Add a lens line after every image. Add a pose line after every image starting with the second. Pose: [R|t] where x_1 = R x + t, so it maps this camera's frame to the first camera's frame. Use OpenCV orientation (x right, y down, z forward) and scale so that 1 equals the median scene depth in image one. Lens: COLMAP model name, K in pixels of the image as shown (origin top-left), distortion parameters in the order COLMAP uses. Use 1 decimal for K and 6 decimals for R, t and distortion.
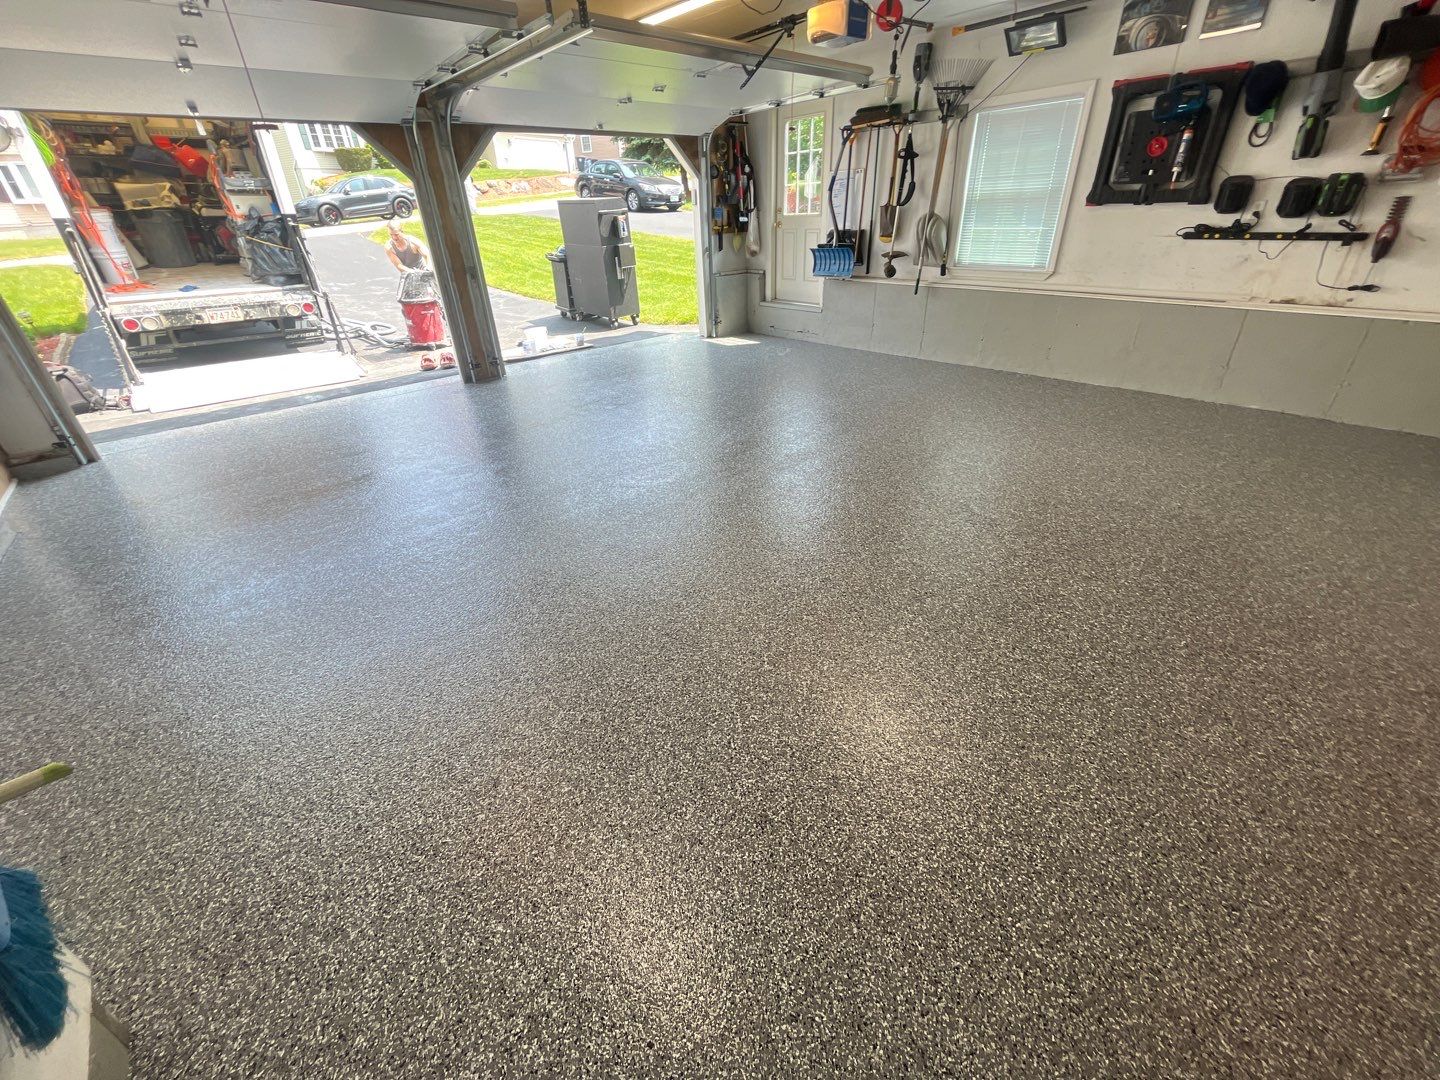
lens RADIAL K [[579.1, 0, 719.7], [0, 579.1, 540.8], [0, 0, 1]] dist [-0.004380, -0.000406]
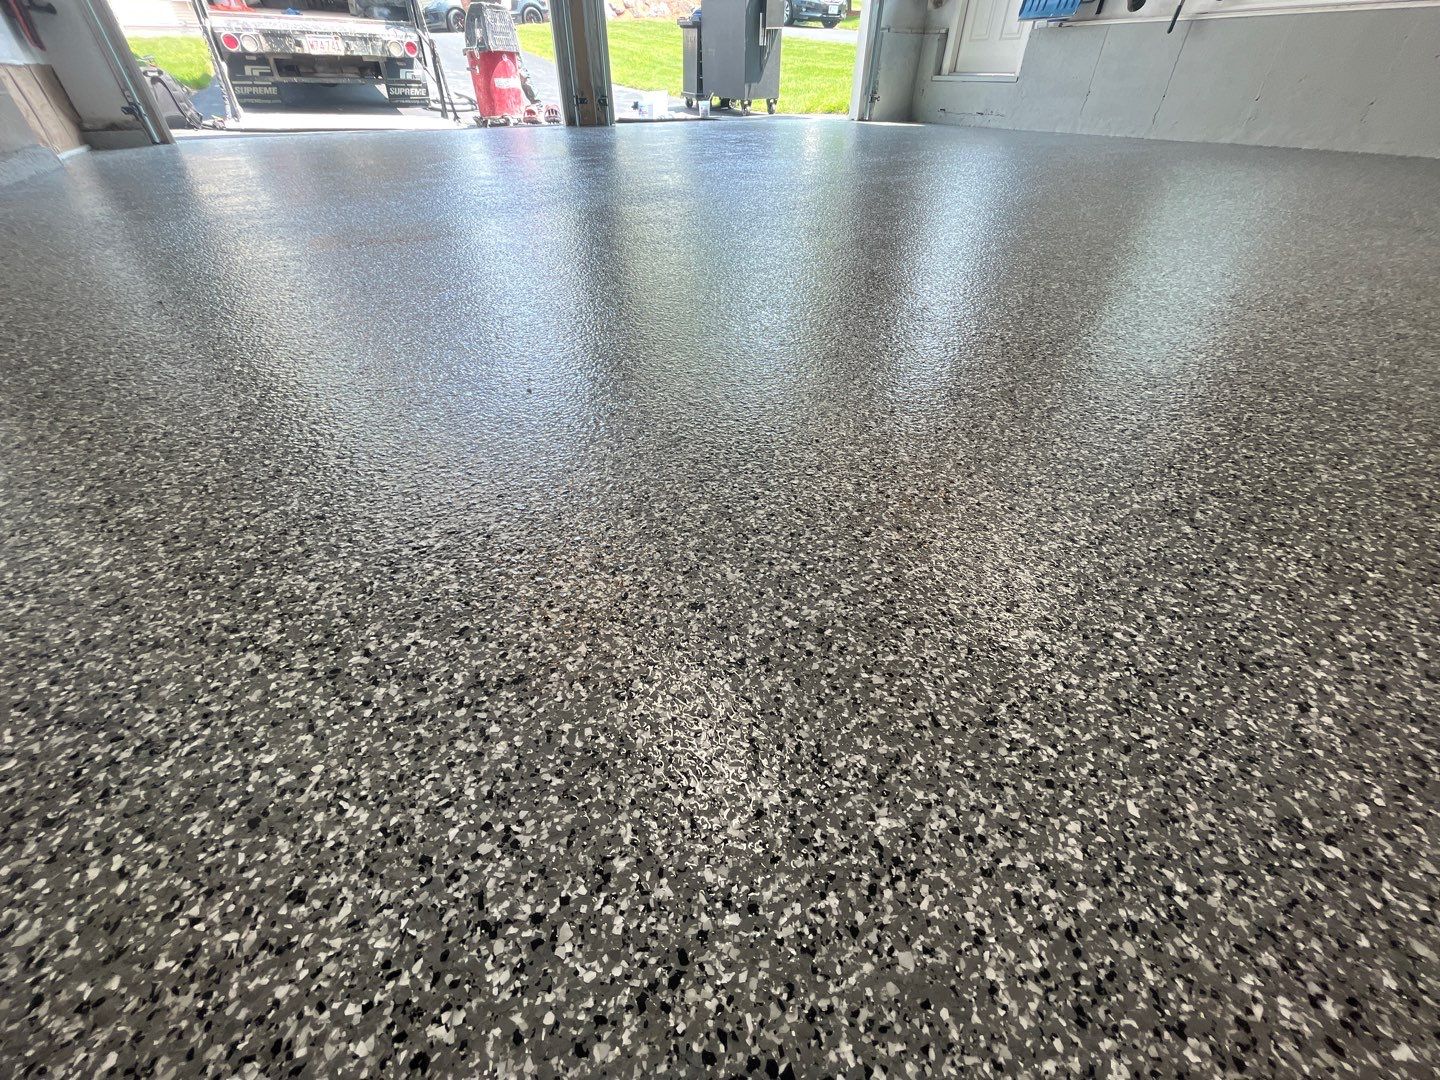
lens RADIAL K [[579.1, 0, 718.8], [0, 579.1, 542.8], [0, 0, 1]] dist [-0.004380, -0.000406]
pose [[0.977611, 0.164976, -0.130614, -0.012261], [-0.140884, 0.974243, 0.176073, 0.161872], [0.156298, -0.153730, 0.975673, 0.128620]]
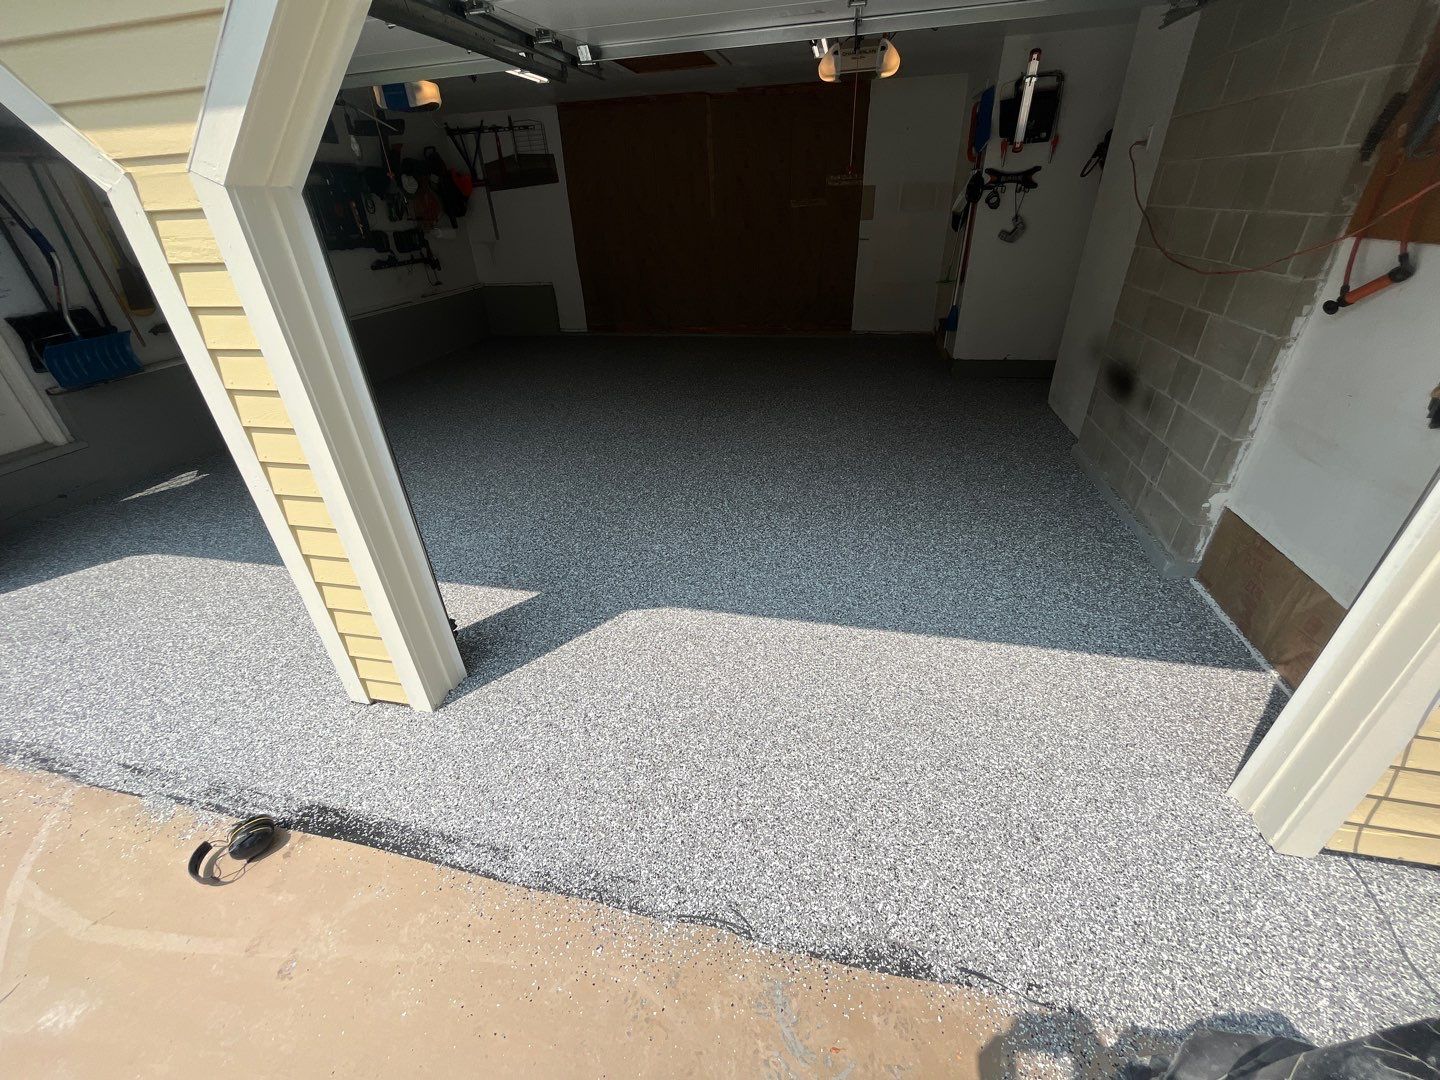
lens RADIAL K [[579.1, 0, 717.0], [0, 579.1, 538.3], [0, 0, 1]] dist [-0.004380, -0.000406]
pose [[-0.598974, -0.357327, 0.716622, -0.905971], [0.444895, 0.595592, 0.668834, -0.598843], [-0.665807, 0.719436, -0.197771, 1.006141]]
